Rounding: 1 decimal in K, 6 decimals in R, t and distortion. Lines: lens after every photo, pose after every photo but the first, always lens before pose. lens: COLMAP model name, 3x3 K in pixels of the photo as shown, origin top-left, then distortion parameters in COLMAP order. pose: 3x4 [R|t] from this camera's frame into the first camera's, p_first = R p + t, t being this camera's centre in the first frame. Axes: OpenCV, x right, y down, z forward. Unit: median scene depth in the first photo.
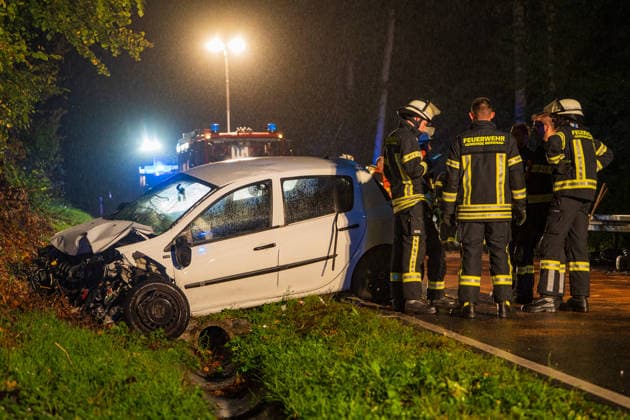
lens RADIAL K [[1274.2, 0, 315.0], [0, 1274.2, 210.0], [0, 0, 1]] dist [0.258433, 0.313005]
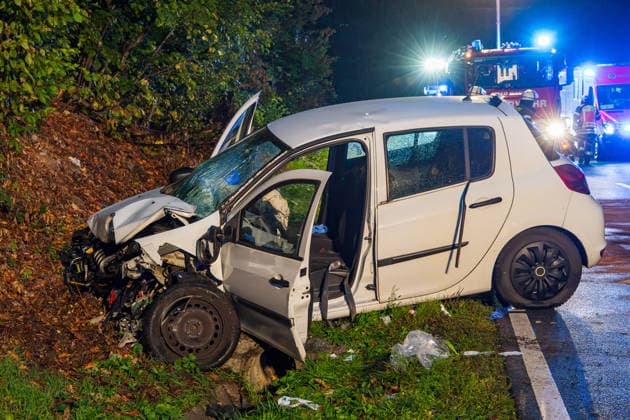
lens RADIAL K [[1274.2, 0, 315.0], [0, 1274.2, 210.0], [0, 0, 1]] dist [0.258433, 0.313005]
pose [[0.966724, 0.001523, -0.255815, 0.117181], [0.015746, 0.997732, 0.065443, -0.029810], [0.255335, -0.067293, 0.964508, 0.321565]]
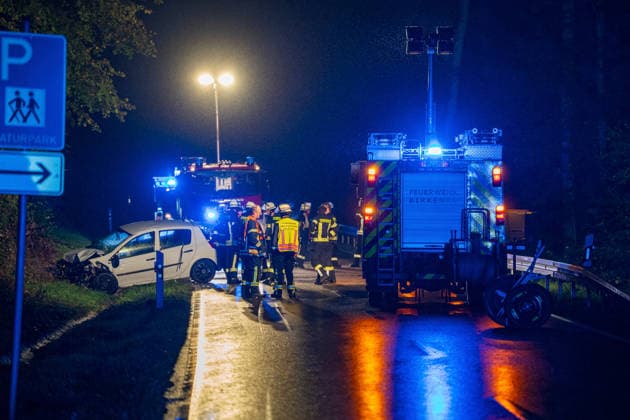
lens RADIAL K [[3040.7, 0, 315.0], [0, 3040.7, 210.0], [0, 0, 1]] dist [3.251623, 1.156237]
pose [[0.994074, -0.000849, -0.108701, 0.912027], [0.001100, 0.999997, 0.002257, -0.078350], [0.108699, -0.002363, 0.994072, -4.811492]]
